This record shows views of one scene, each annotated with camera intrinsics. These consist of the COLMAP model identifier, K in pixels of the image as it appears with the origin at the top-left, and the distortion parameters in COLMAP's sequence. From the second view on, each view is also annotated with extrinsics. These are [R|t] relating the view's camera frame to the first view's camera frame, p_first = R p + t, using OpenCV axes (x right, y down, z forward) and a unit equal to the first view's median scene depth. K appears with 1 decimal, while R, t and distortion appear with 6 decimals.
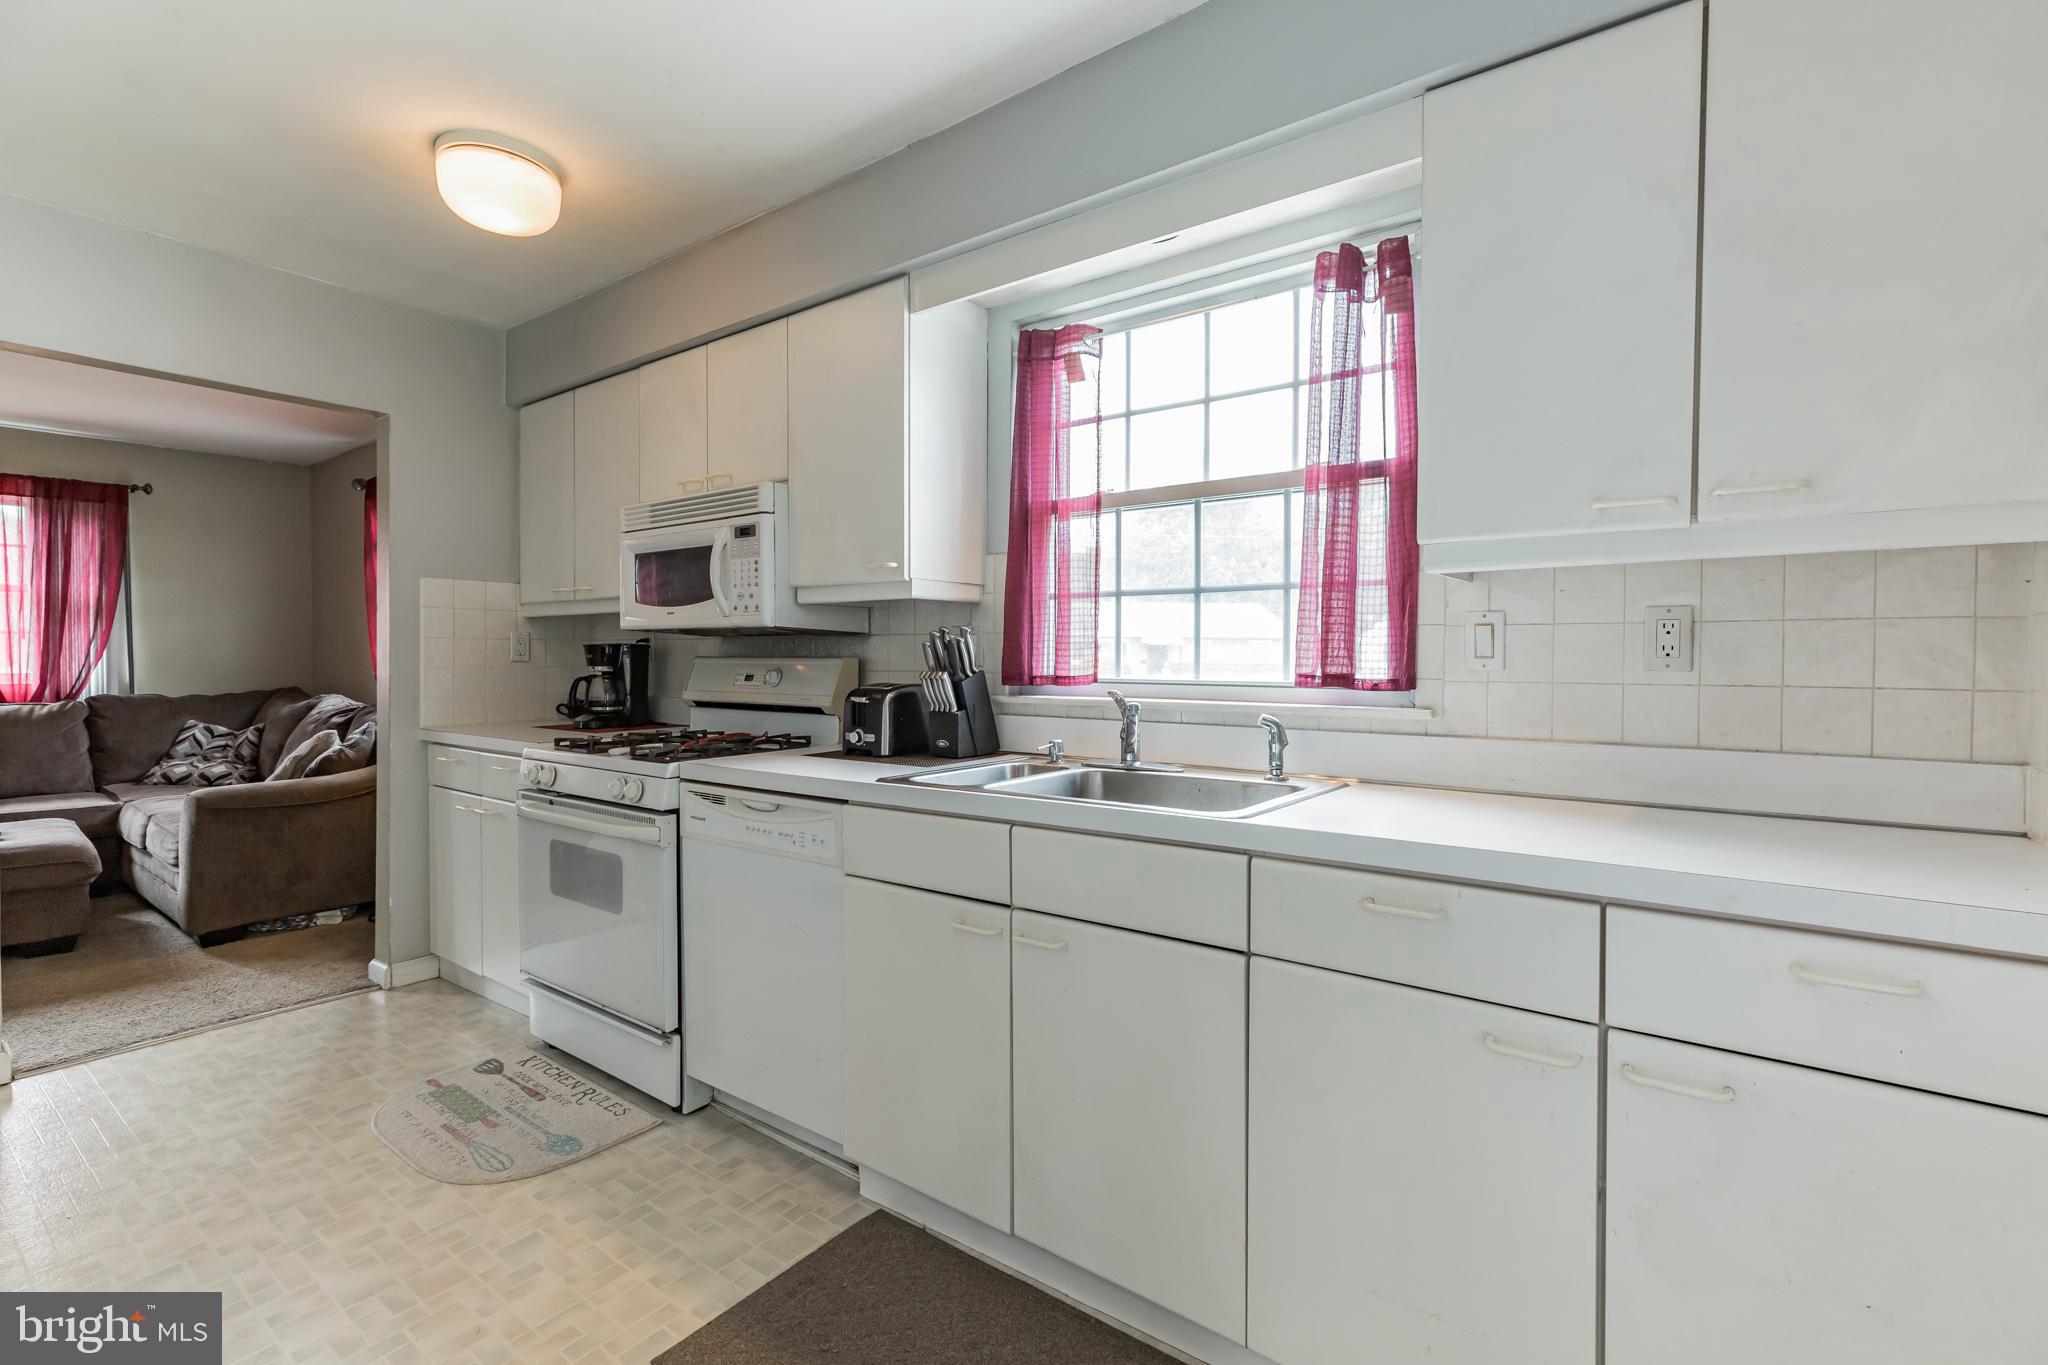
lens RADIAL K [[906.9, 0, 1029.1], [0, 906.9, 672.8], [0, 0, 1]] dist [0.002206, -0.000104]
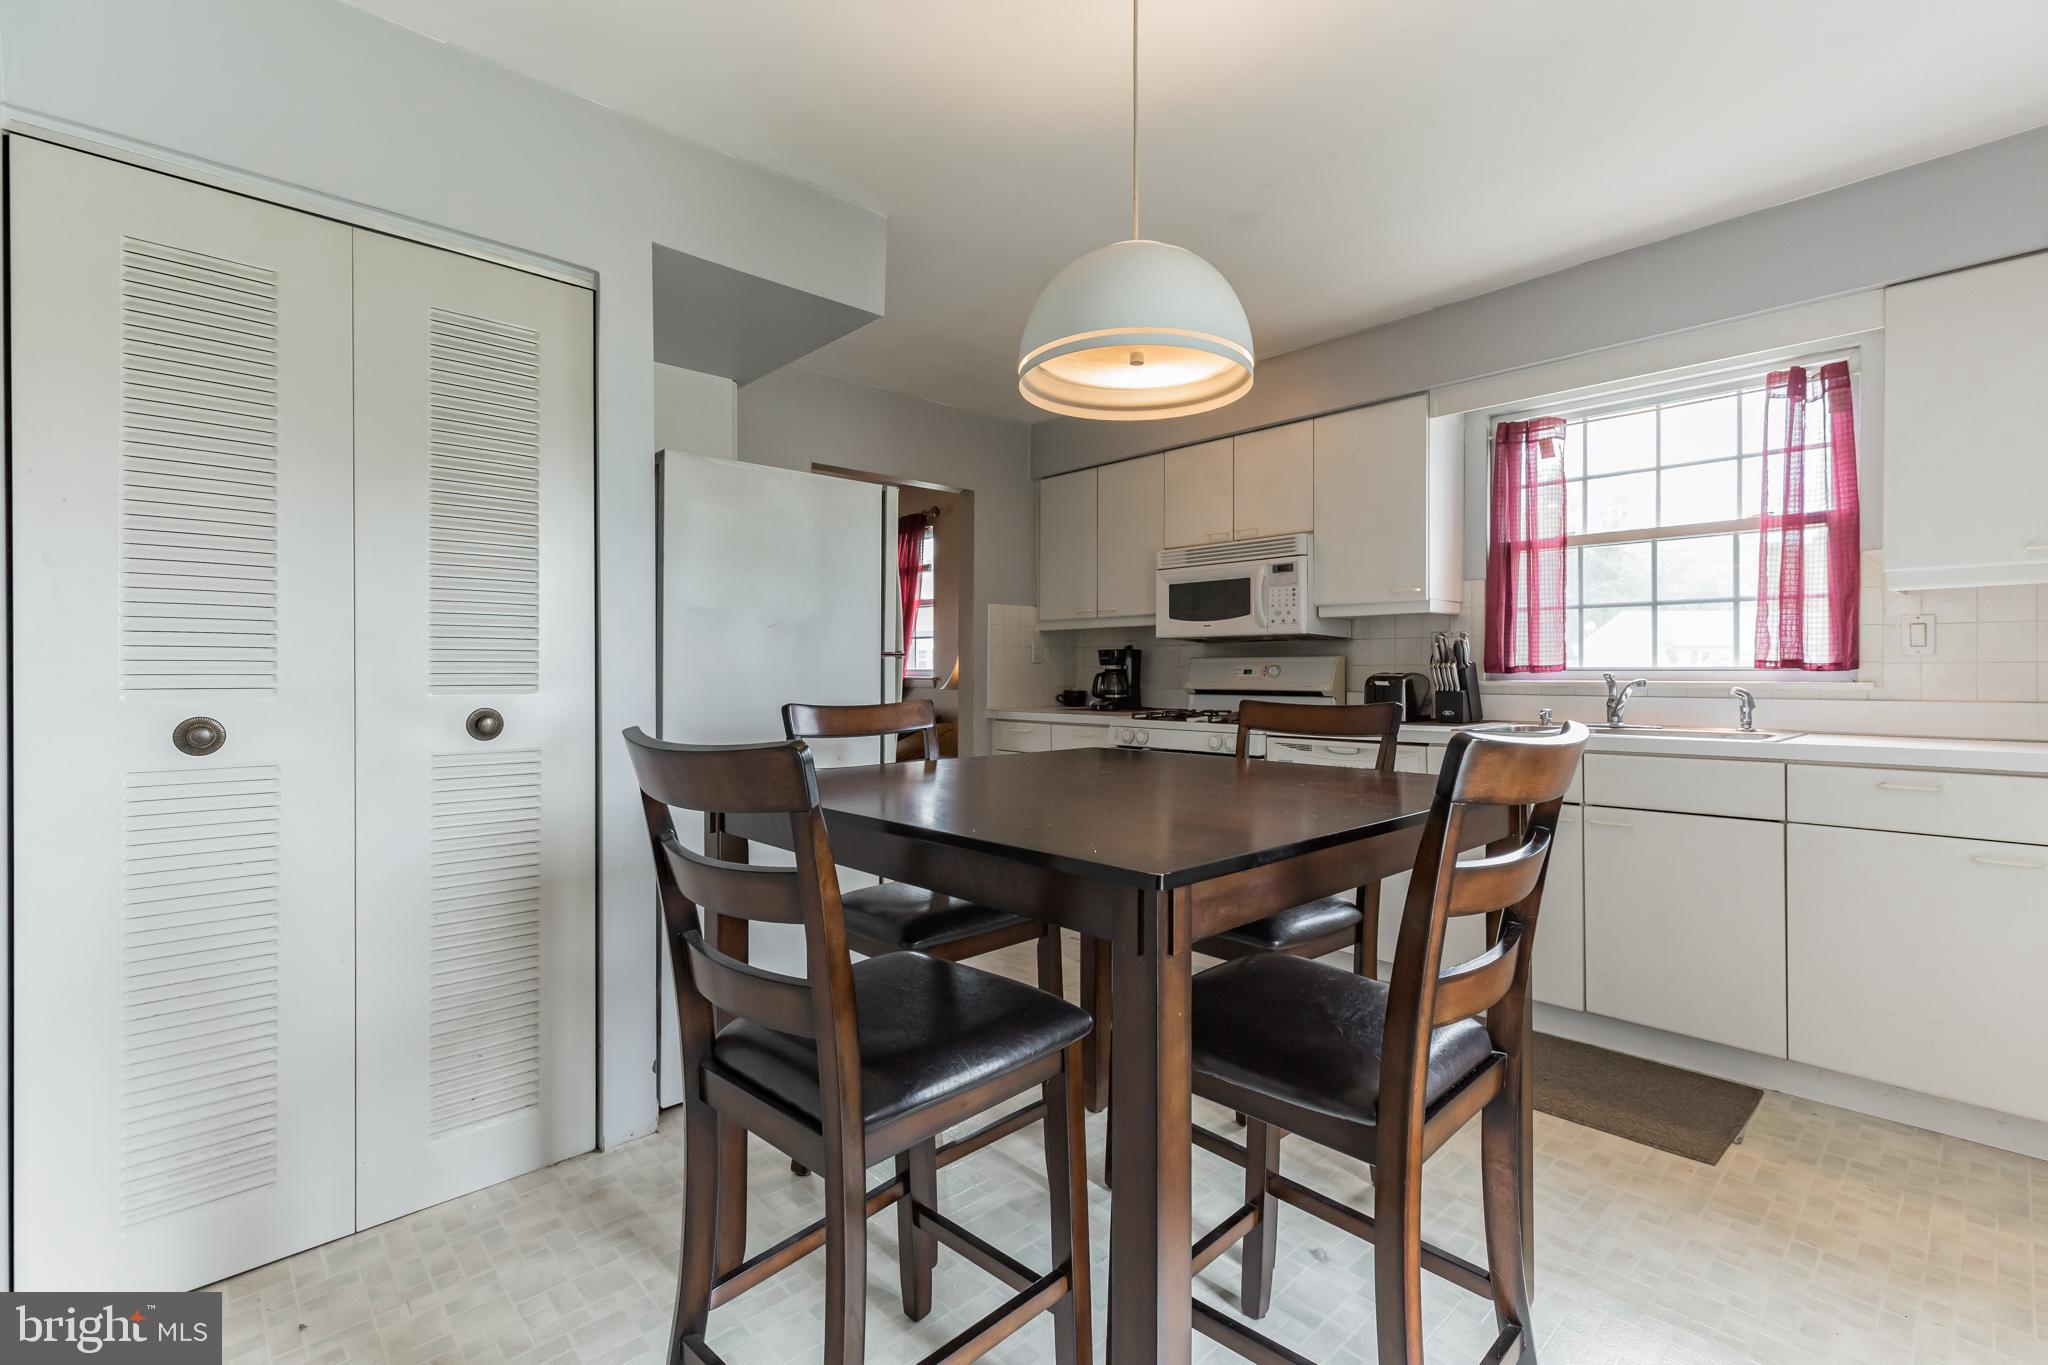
lens RADIAL K [[906.9, 0, 1029.1], [0, 906.9, 672.8], [0, 0, 1]] dist [0.002206, -0.000104]
pose [[0.983512, -0.004660, -0.180784, -0.493925], [0.001862, 0.999876, -0.015648, 0.035722], [0.180835, 0.015053, 0.983398, -0.538233]]
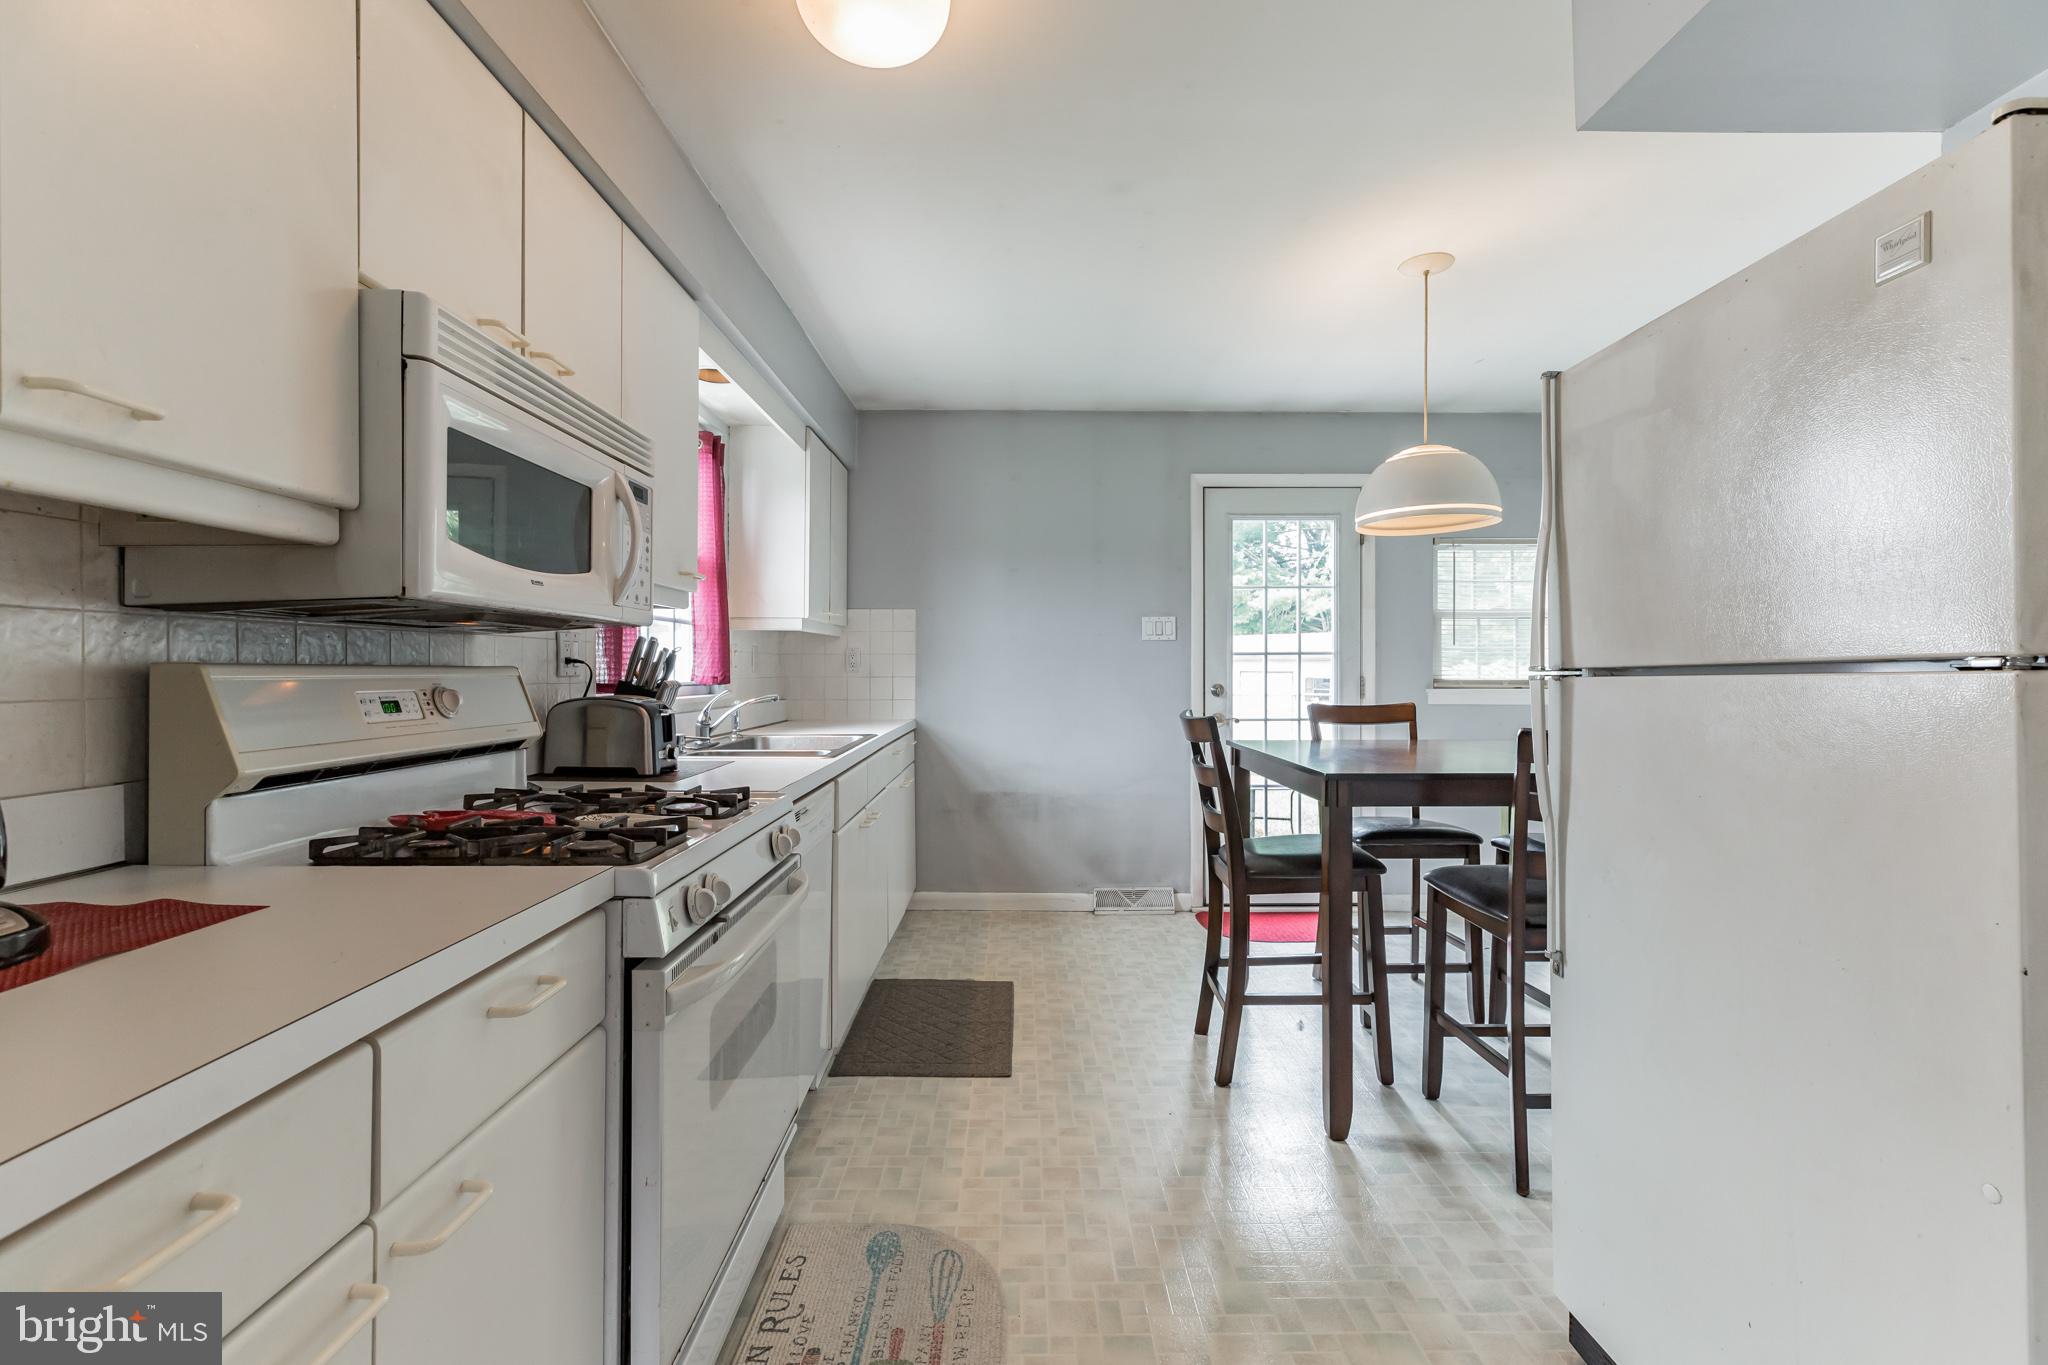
lens RADIAL K [[906.9, 0, 1029.1], [0, 906.9, 672.8], [0, 0, 1]] dist [0.002206, -0.000104]
pose [[-0.601469, -0.005584, 0.798876, -1.184467], [0.012200, 0.999795, 0.016174, -0.021920], [-0.798803, 0.019474, -0.601278, 1.304035]]
